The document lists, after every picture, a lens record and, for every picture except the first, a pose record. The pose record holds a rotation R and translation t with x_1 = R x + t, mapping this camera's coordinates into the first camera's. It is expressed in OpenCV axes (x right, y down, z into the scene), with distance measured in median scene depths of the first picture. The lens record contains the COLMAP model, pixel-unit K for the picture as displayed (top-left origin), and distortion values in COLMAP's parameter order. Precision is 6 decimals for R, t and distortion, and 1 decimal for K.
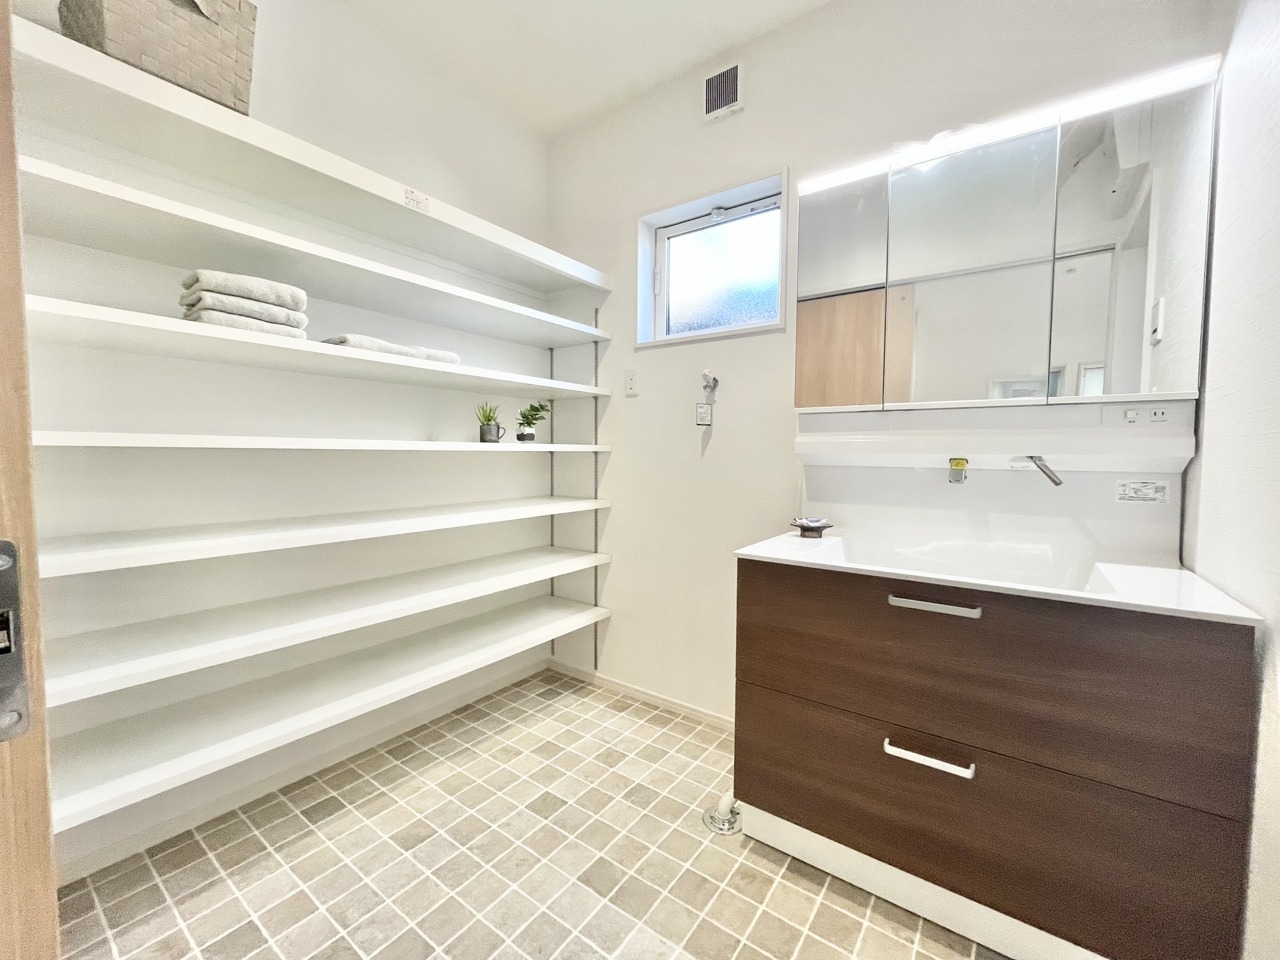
lens RADIAL K [[519.0, 0, 638.6], [0, 519.0, 478.5], [0, 0, 1]] dist [-0.004978, 0.000547]
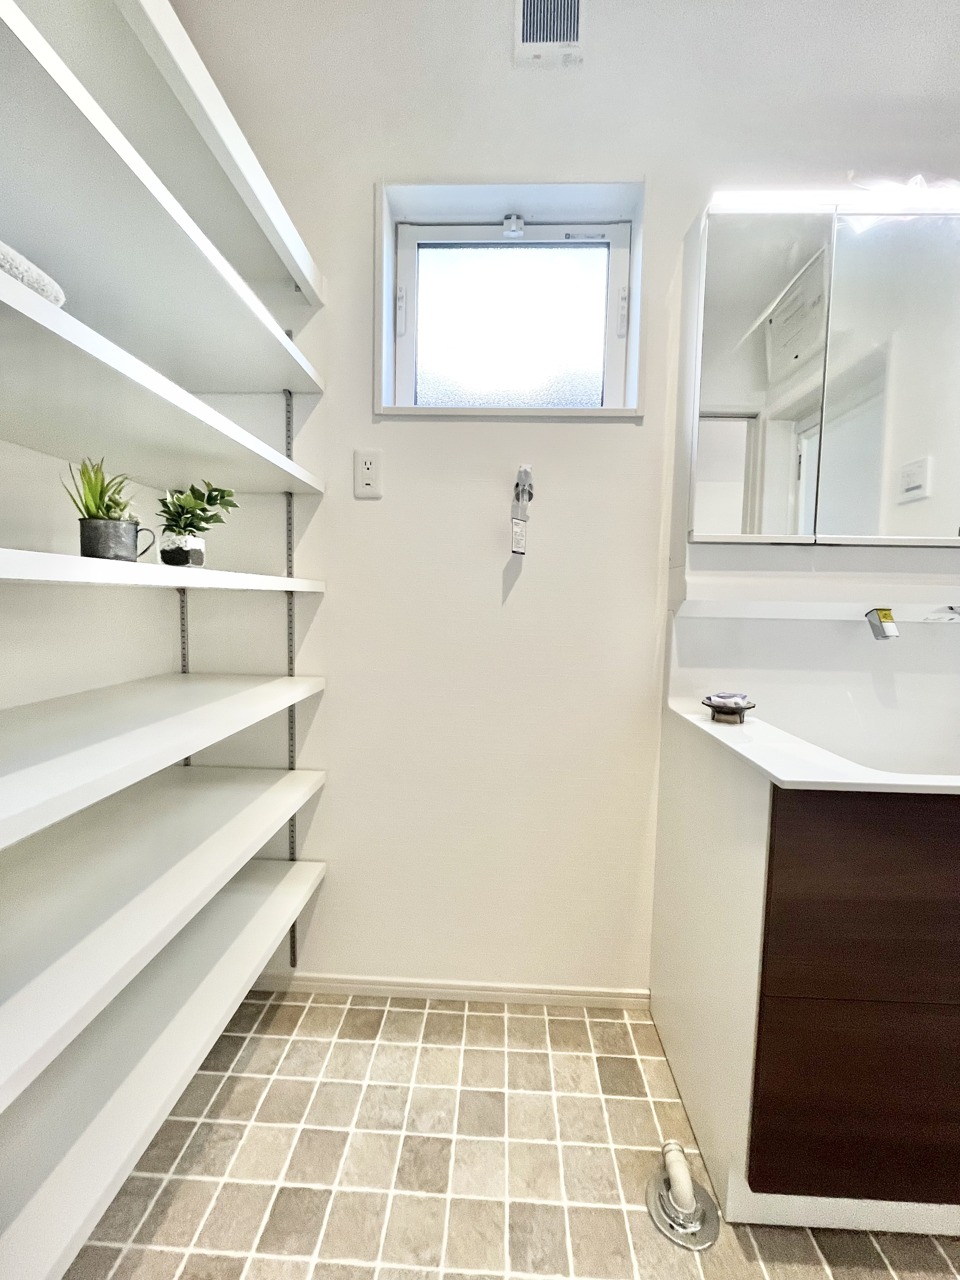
lens RADIAL K [[519.0, 0, 482.6], [0, 519.0, 637.7], [0, 0, 1]] dist [-0.004978, 0.000547]
pose [[0.832844, -0.030659, 0.552658, -0.290053], [0.013487, 0.999292, 0.035112, -0.024709], [-0.553344, -0.021790, 0.832668, 0.546714]]
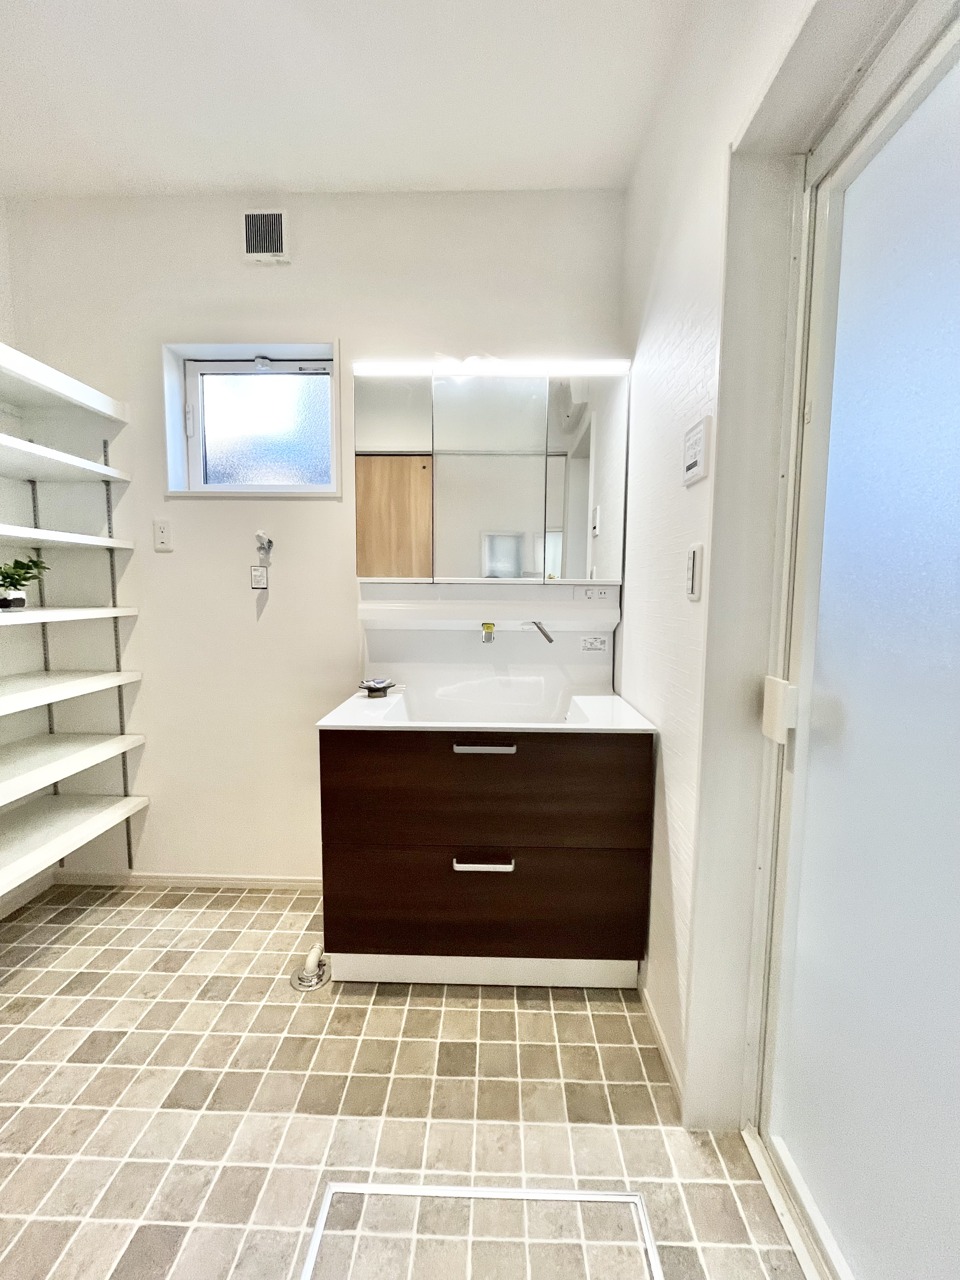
lens RADIAL K [[519.0, 0, 482.6], [0, 519.0, 637.7], [0, 0, 1]] dist [-0.004978, 0.000547]
pose [[0.823143, -0.053814, 0.565279, -0.089503], [0.025980, 0.998026, 0.057180, -0.061978], [-0.567240, -0.032381, 0.822916, -0.027444]]
